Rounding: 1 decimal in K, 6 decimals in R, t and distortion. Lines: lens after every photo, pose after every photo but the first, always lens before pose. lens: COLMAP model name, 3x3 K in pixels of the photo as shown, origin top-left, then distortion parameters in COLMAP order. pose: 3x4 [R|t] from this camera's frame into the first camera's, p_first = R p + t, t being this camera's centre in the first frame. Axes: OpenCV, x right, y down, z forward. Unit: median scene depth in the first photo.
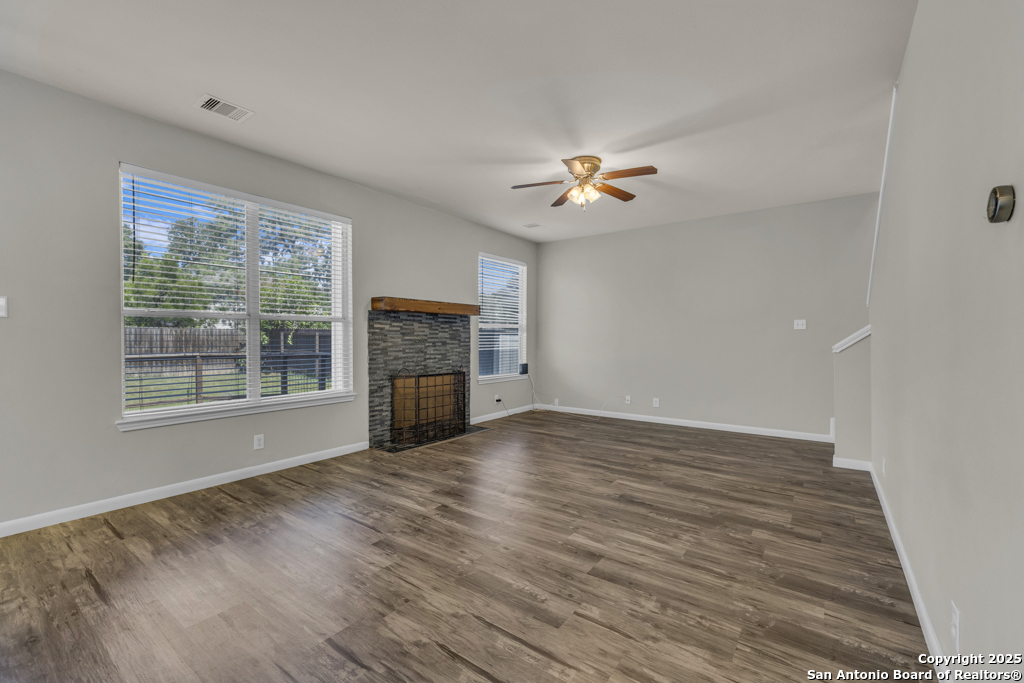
lens RADIAL K [[435.7, 0, 508.7], [0, 435.7, 343.4], [0, 0, 1]] dist [-0.000707, 0.000065]
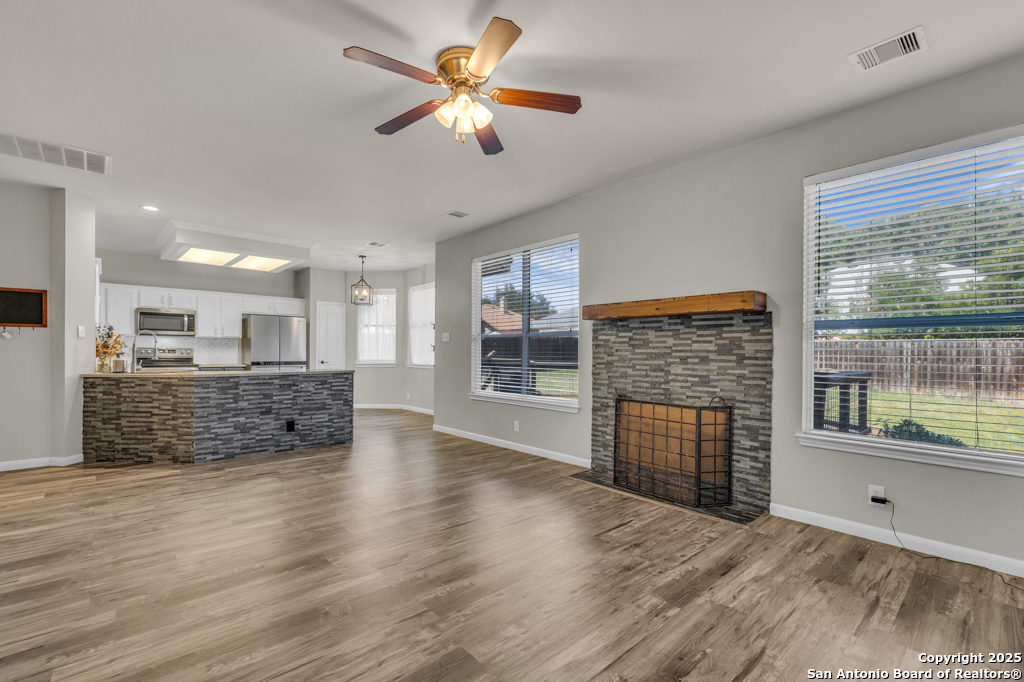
lens RADIAL K [[453.0, 0, 512.3], [0, 453.0, 350.1], [0, 0, 1]] dist [0.001853, -0.000060]
pose [[-0.201864, -0.002150, -0.979411, 0.777607], [-0.017057, 0.999854, 0.001321, -0.014231], [0.979265, 0.016972, -0.201871, 1.192879]]
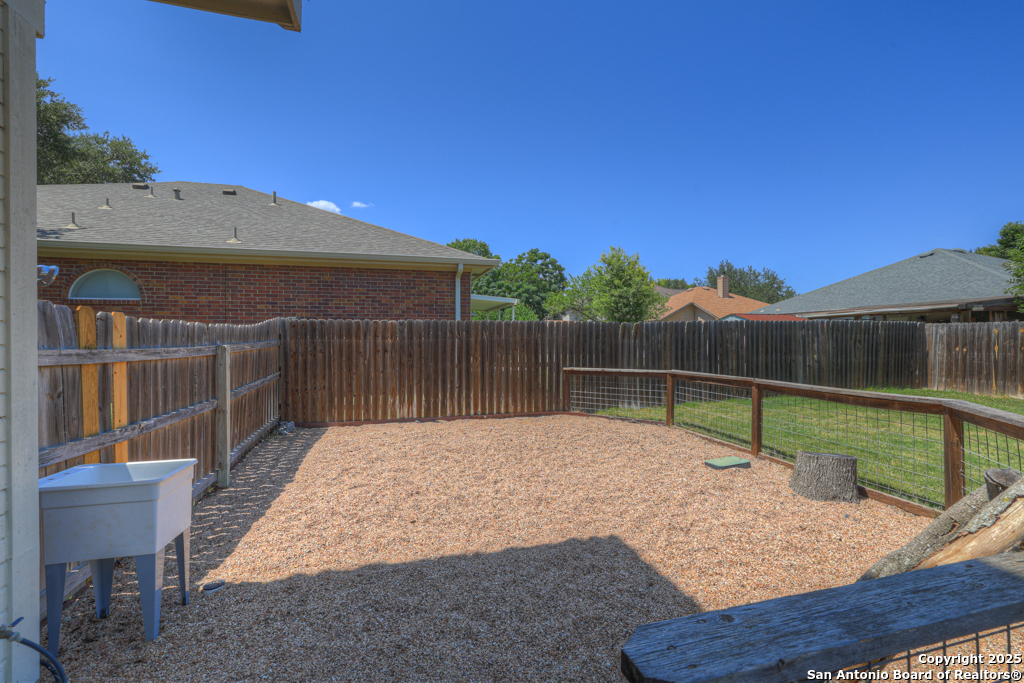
lens RADIAL K [[435.7, 0, 508.7], [0, 435.7, 343.4], [0, 0, 1]] dist [-0.000707, 0.000065]
pose [[-0.608015, 0.002193, -0.793922, -1.382725], [-0.008569, 0.999920, 0.009324, -0.056000], [0.793879, 0.012472, -0.607948, 0.448193]]
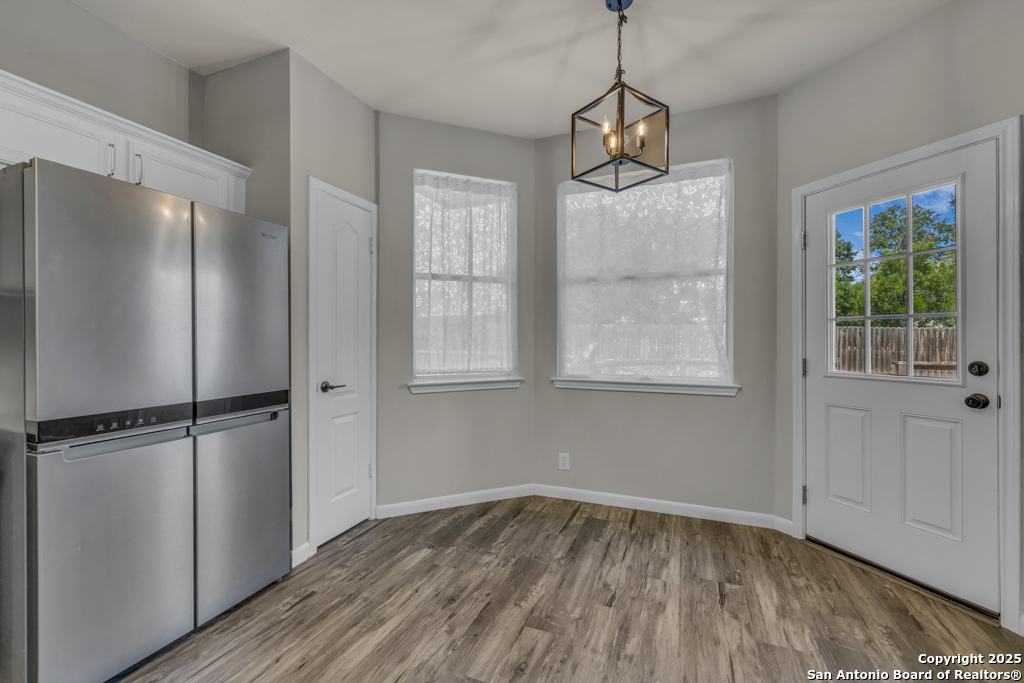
lens RADIAL K [[438.0, 0, 509.4], [0, 438.0, 338.1], [0, 0, 1]] dist [0.001333, 0.000222]
pose [[0.242982, 0.000826, -0.970031, -0.514219], [-0.011840, 0.999928, -0.002114, -0.009943], [0.969959, 0.011998, 0.242974, -0.052428]]
